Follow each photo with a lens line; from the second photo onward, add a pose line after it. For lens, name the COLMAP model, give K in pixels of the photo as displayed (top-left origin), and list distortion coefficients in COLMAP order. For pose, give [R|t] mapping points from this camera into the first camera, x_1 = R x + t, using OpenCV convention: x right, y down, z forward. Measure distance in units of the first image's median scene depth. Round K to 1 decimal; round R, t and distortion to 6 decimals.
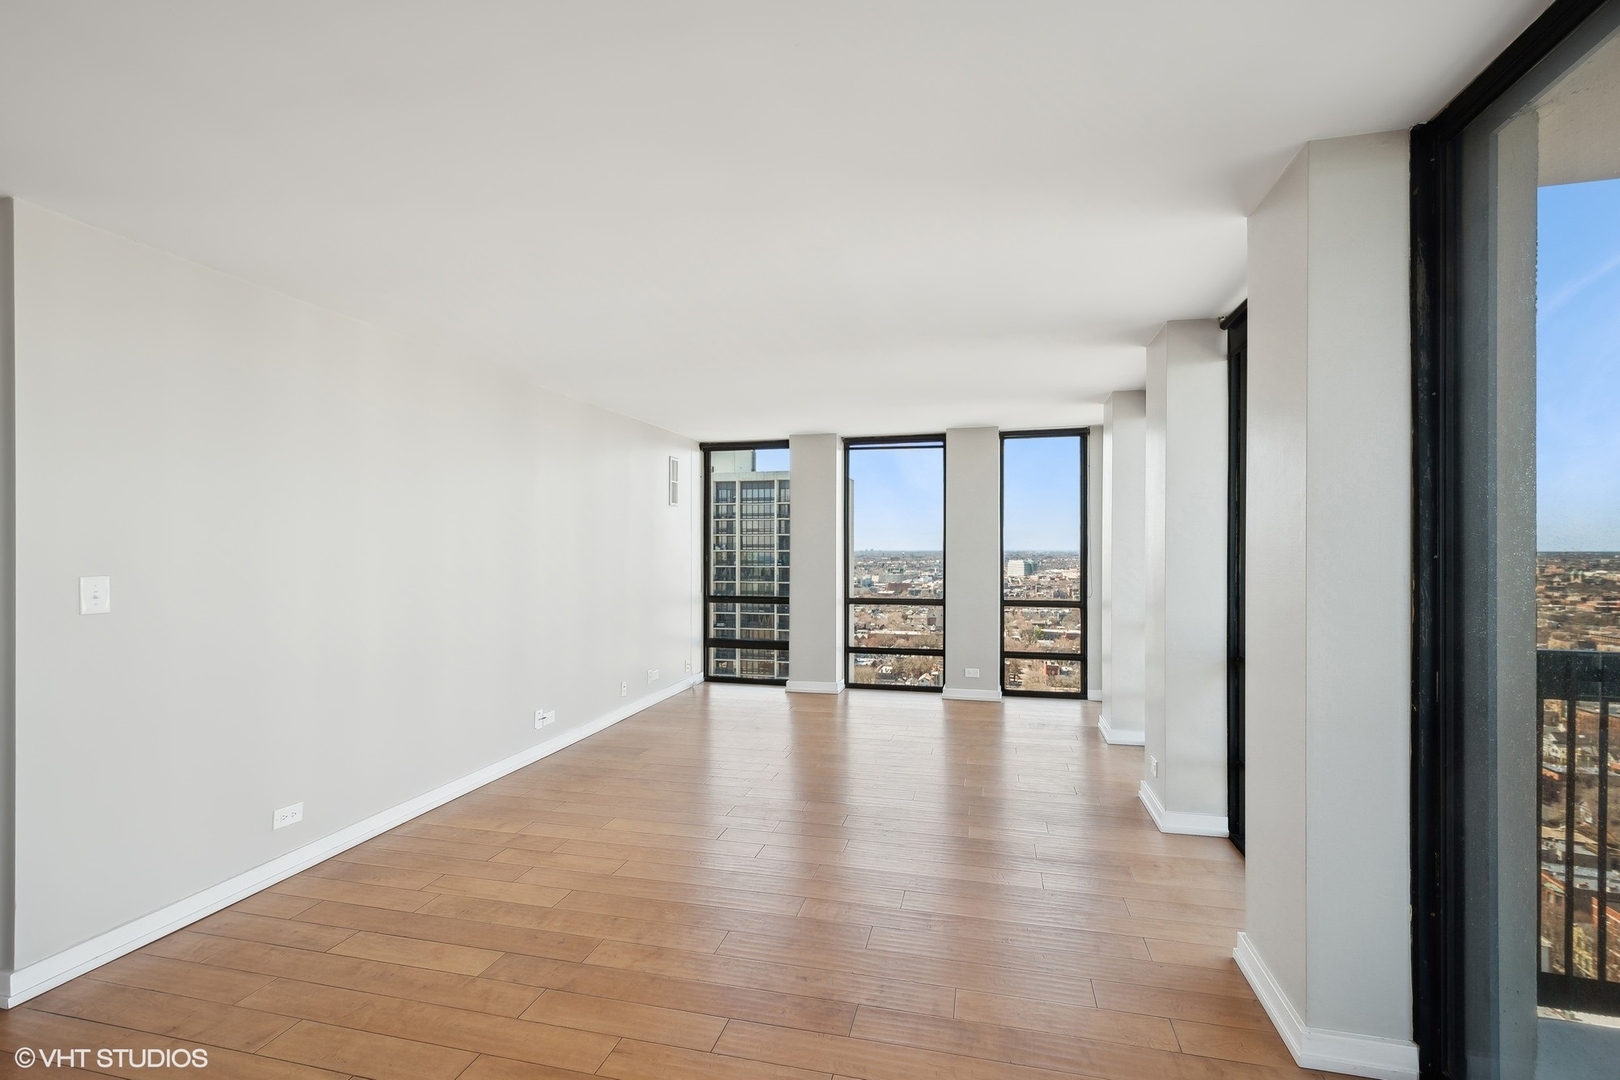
lens RADIAL K [[722.0, 0, 810.4], [0, 722.0, 545.1], [0, 0, 1]] dist [0.006346, 0.000192]
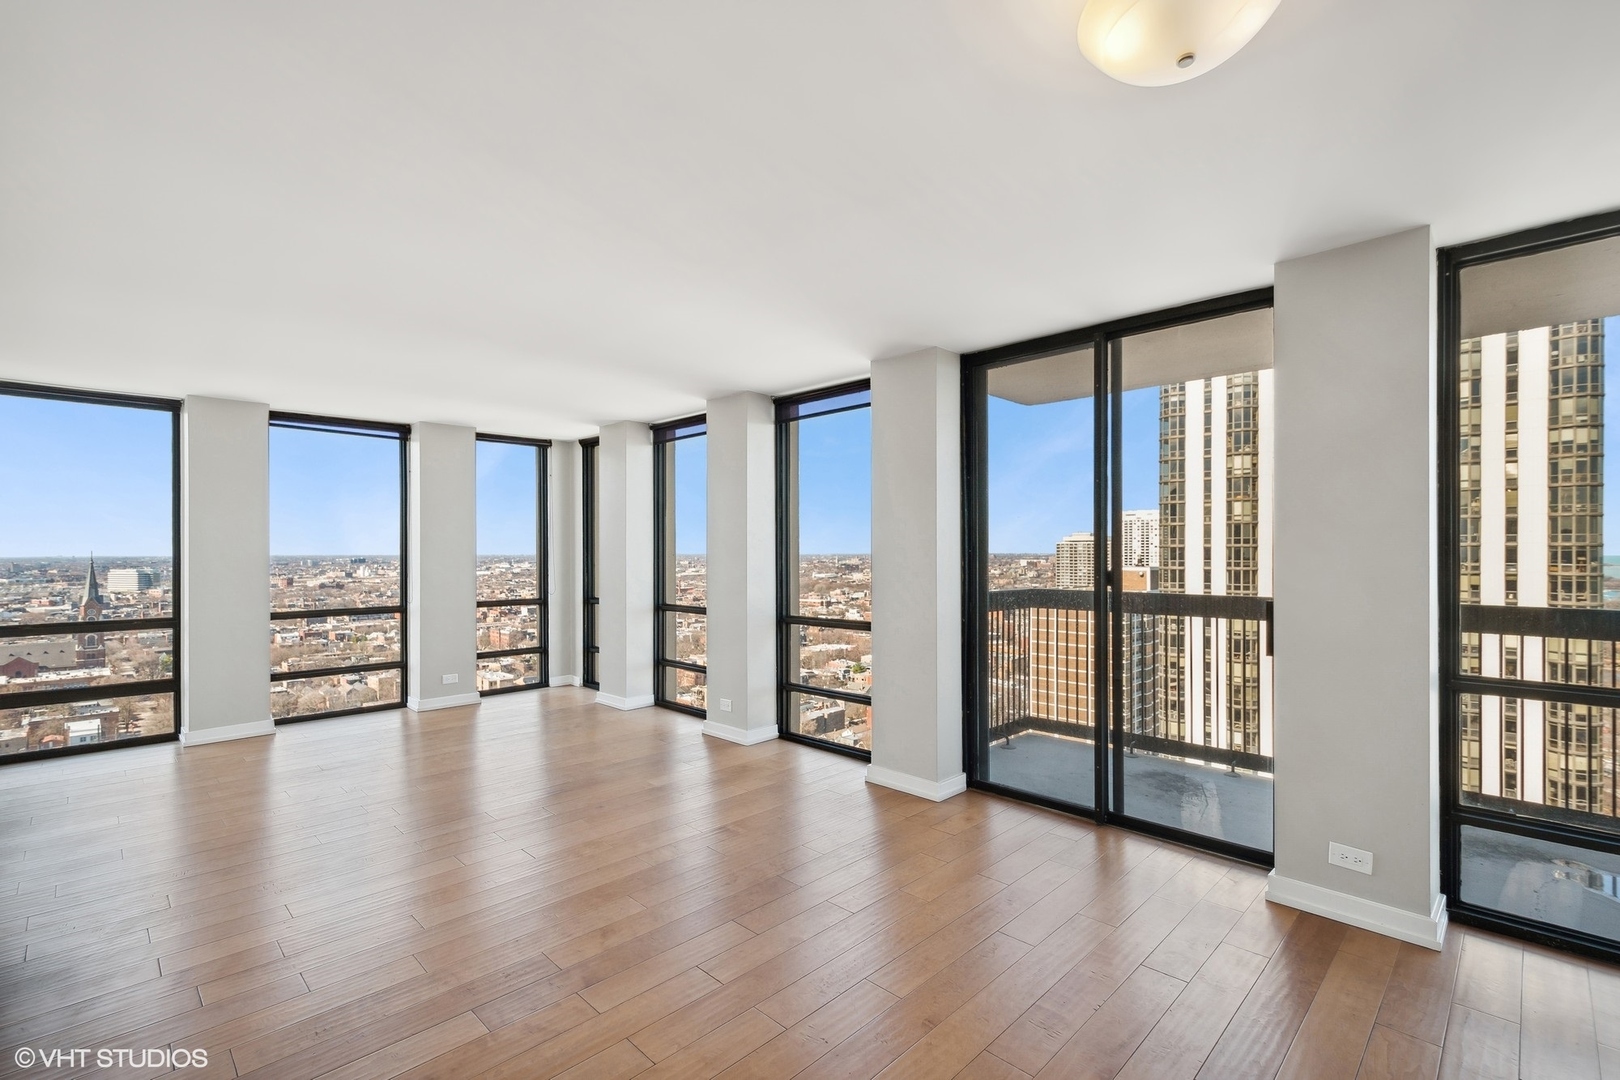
lens RADIAL K [[721.8, 0, 829.9], [0, 721.8, 552.4], [0, 0, 1]] dist [0.003540, 0.000672]
pose [[0.504508, -0.005084, 0.863392, -0.344978], [-0.000111, 0.999982, 0.005954, 0.001908], [-0.863407, -0.003100, 0.504498, 0.068300]]
